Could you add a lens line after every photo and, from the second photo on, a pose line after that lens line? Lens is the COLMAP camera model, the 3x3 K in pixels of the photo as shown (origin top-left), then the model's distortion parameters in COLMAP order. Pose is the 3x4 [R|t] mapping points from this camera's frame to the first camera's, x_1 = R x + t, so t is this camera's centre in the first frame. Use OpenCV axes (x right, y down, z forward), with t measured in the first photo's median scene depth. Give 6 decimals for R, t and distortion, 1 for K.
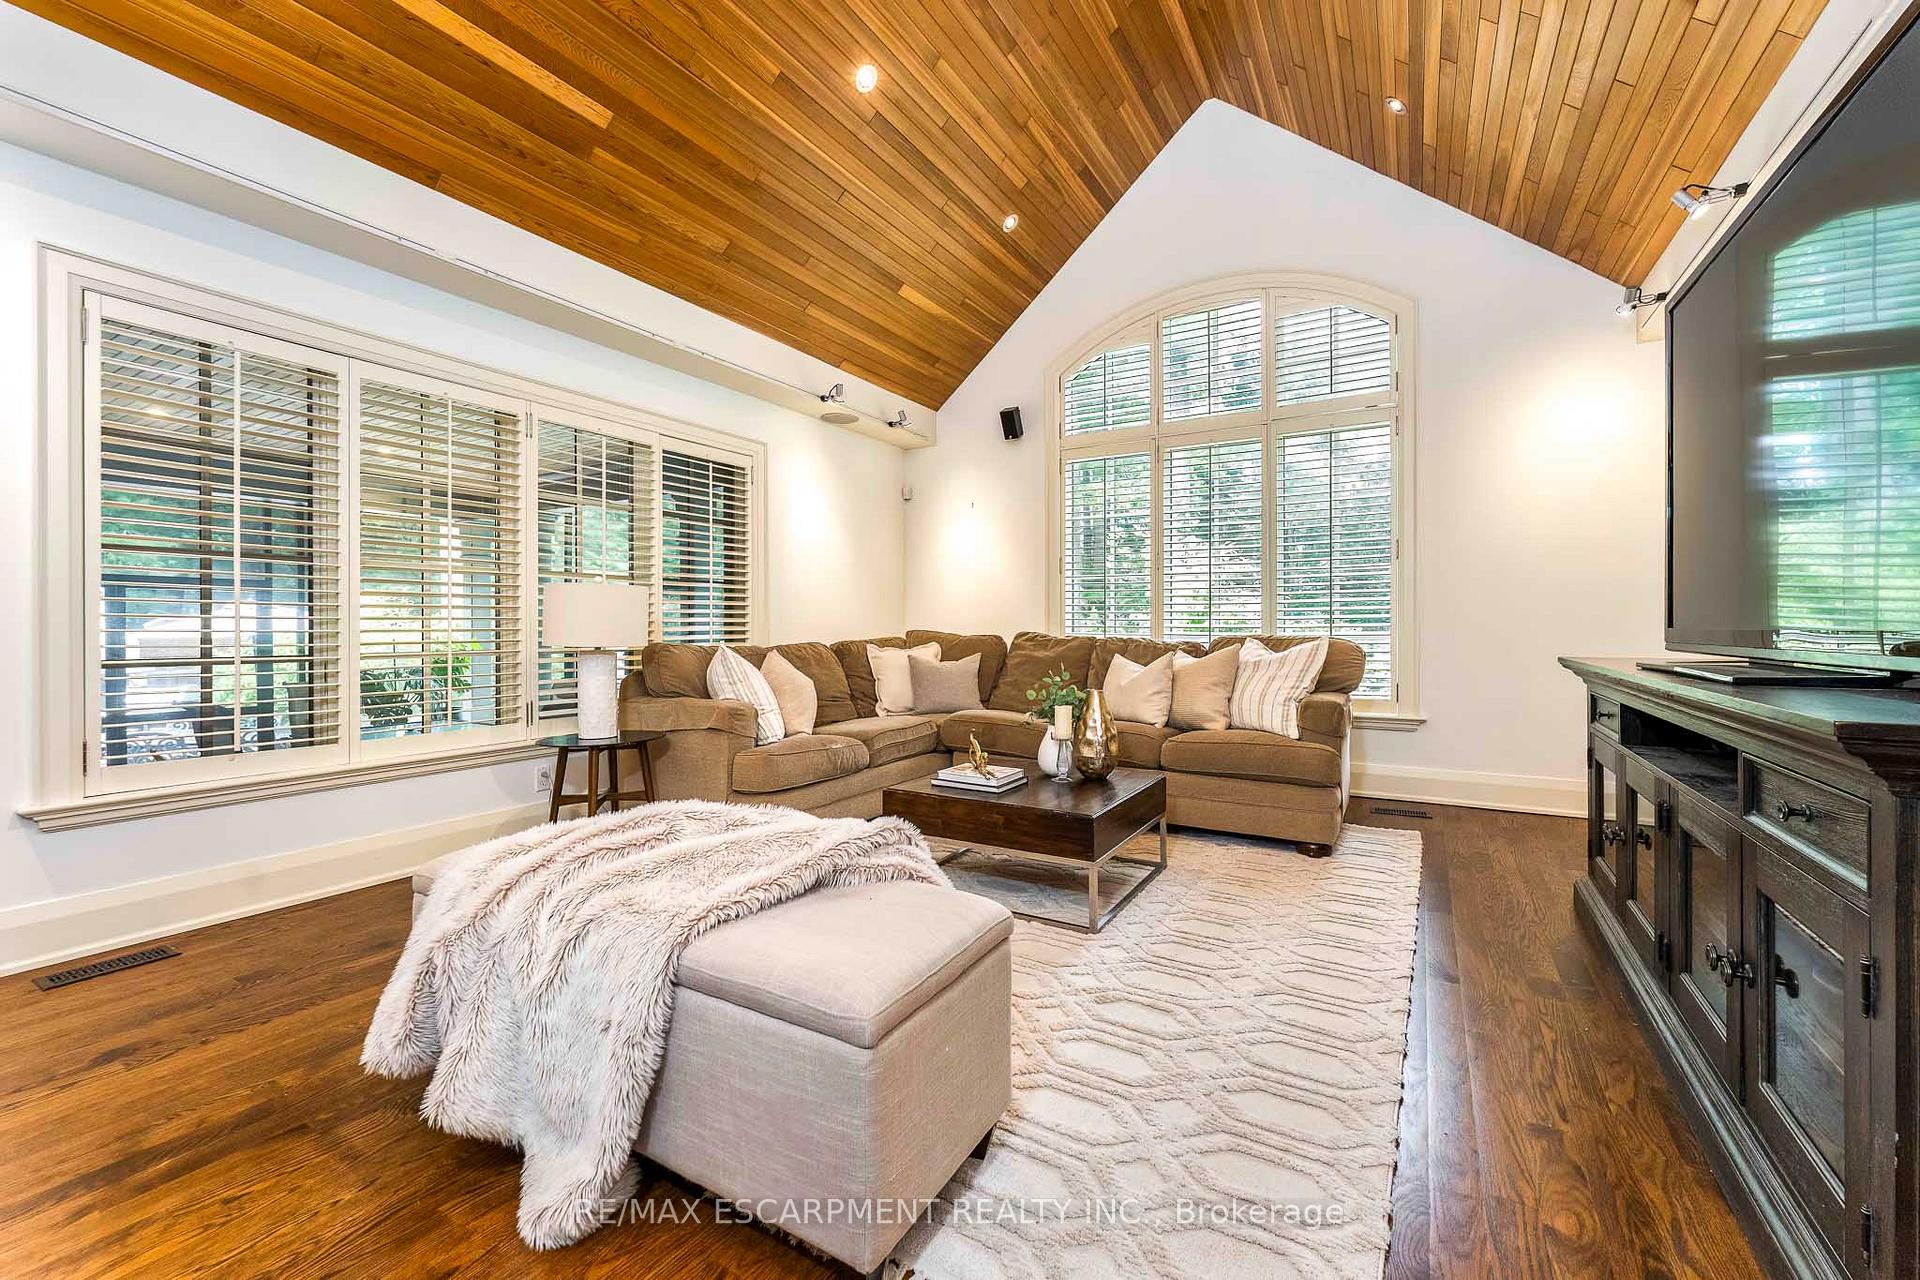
lens RADIAL K [[782.6, 0, 958.2], [0, 782.6, 628.6], [0, 0, 1]] dist [-0.001937, 0.000121]
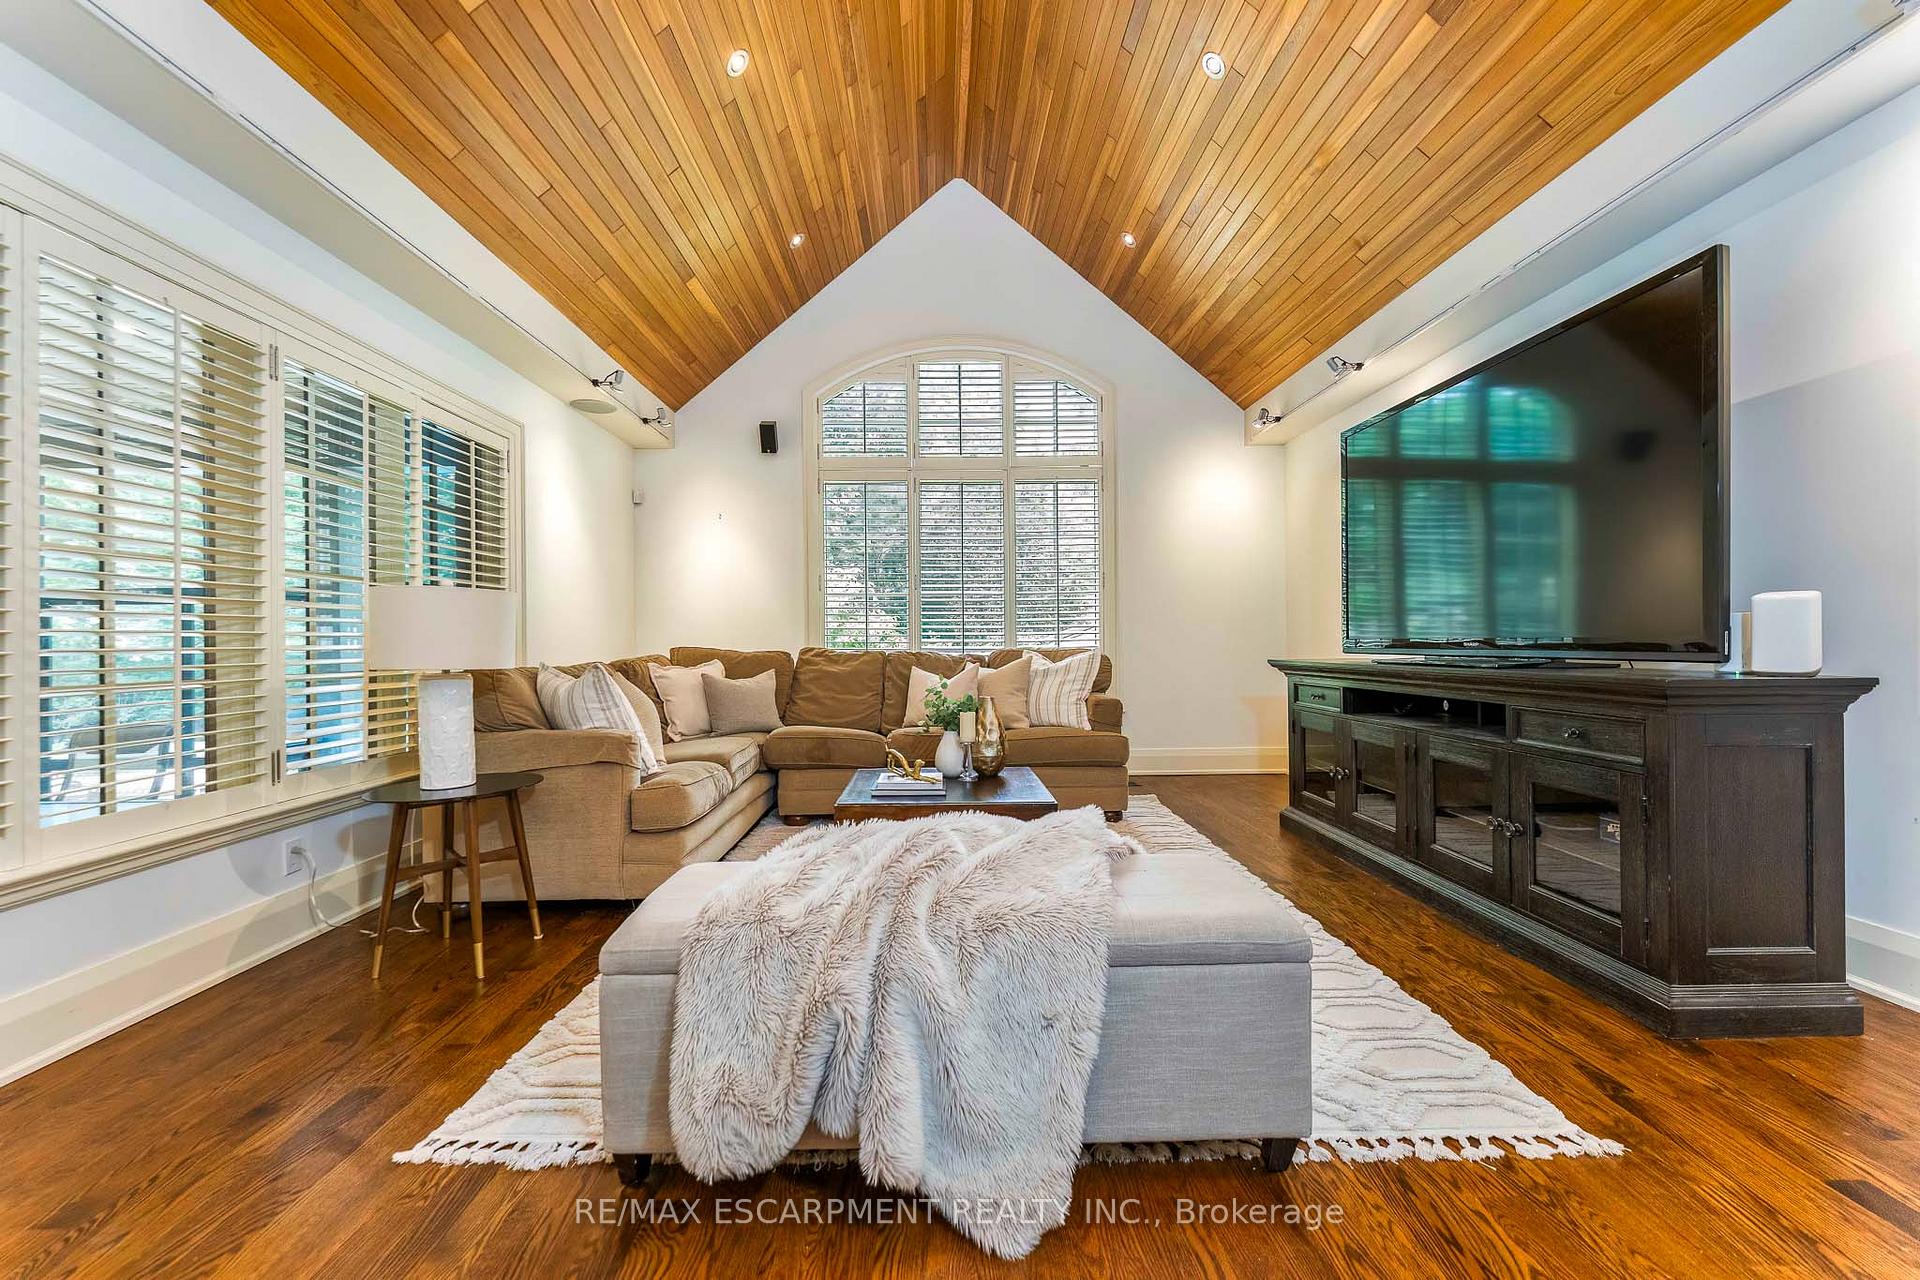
lens RADIAL K [[782.6, 0, 944.5], [0, 782.6, 643.6], [0, 0, 1]] dist [-0.001937, 0.000121]
pose [[0.843321, -0.006702, 0.537368, -0.343958], [0.007817, 0.999969, 0.000205, 0.000376], [-0.537353, 0.004028, 0.843348, 0.058600]]
